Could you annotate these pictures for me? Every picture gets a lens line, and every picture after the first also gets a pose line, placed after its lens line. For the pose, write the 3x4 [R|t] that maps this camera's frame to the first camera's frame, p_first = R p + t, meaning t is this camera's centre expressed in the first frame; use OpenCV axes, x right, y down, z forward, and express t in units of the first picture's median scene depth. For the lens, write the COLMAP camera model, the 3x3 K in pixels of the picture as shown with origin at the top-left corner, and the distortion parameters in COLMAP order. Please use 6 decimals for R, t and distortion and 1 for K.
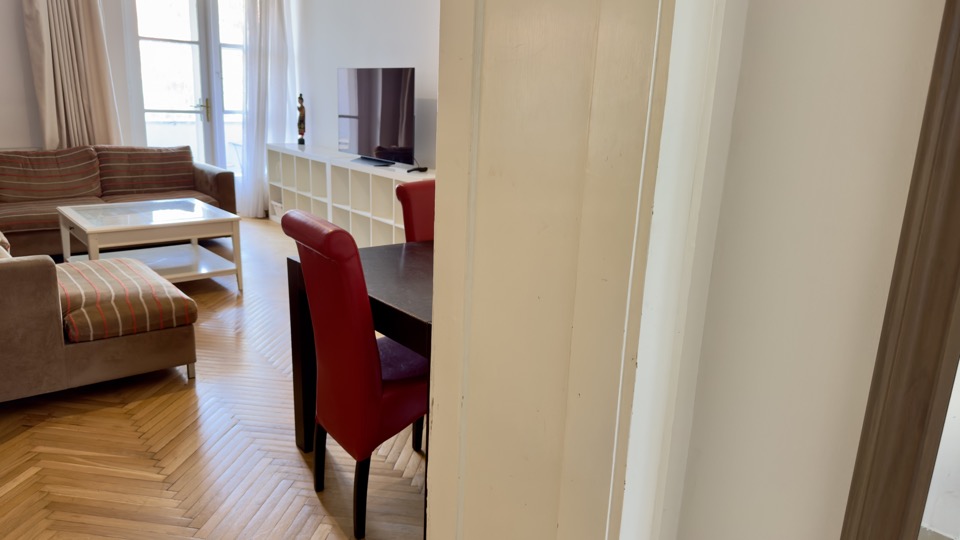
lens RADIAL K [[677.2, 0, 478.3], [0, 677.2, 275.2], [0, 0, 1]] dist [-0.002345, -0.005872]
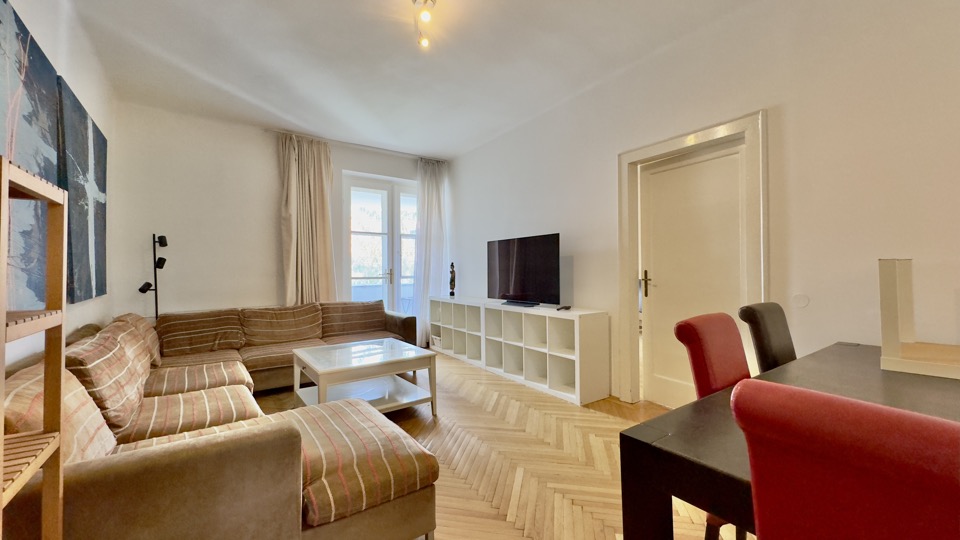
lens RADIAL K [[383.1, 0, 482.1], [0, 383.1, 270.2], [0, 0, 1]] dist [-0.000775, 0.000042]
pose [[0.995948, -0.052515, -0.073002, -0.170581], [0.032073, 0.965822, -0.257214, -0.039453], [0.084014, 0.253830, 0.963593, 0.243219]]
